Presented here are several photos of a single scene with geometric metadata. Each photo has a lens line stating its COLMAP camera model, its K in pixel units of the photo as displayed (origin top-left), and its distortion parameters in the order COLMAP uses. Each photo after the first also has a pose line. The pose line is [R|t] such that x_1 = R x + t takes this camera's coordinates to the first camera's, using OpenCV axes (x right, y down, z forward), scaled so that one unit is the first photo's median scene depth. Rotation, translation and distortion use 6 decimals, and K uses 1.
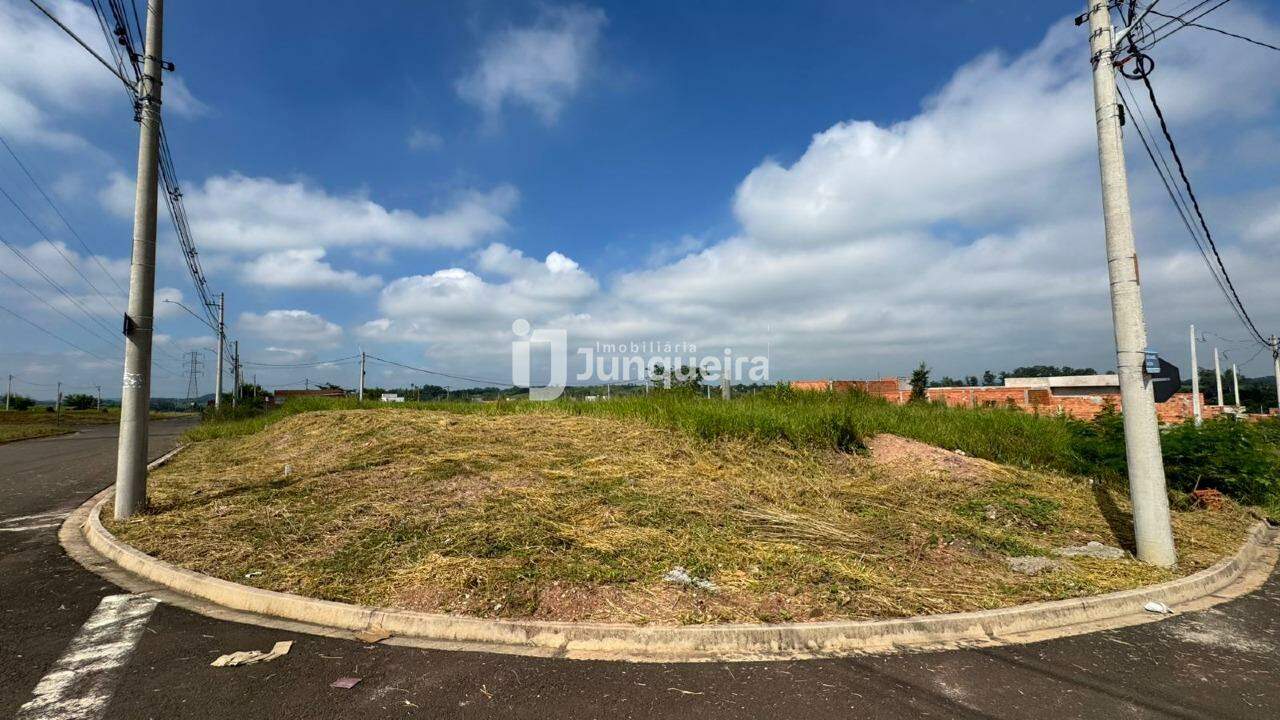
lens RADIAL K [[570.1, 0, 642.9], [0, 570.1, 326.6], [0, 0, 1]] dist [0.000716, 0.000203]
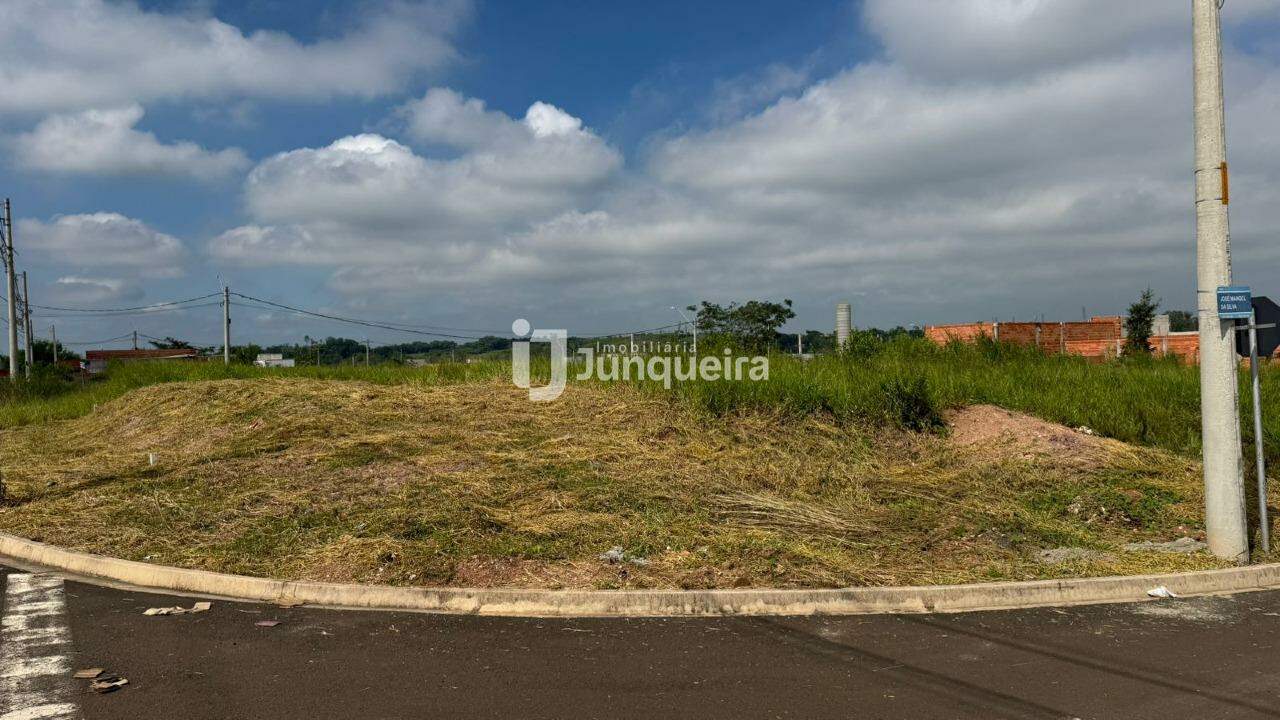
lens RADIAL K [[1026.4, 0, 641.0], [0, 1026.4, 328.5], [0, 0, 1]] dist [0.184072, -0.368668]
pose [[0.997292, -0.014557, -0.072091, 0.112907], [0.021603, 0.994957, 0.097947, -0.038733], [0.070302, -0.099239, 0.992577, -0.290490]]
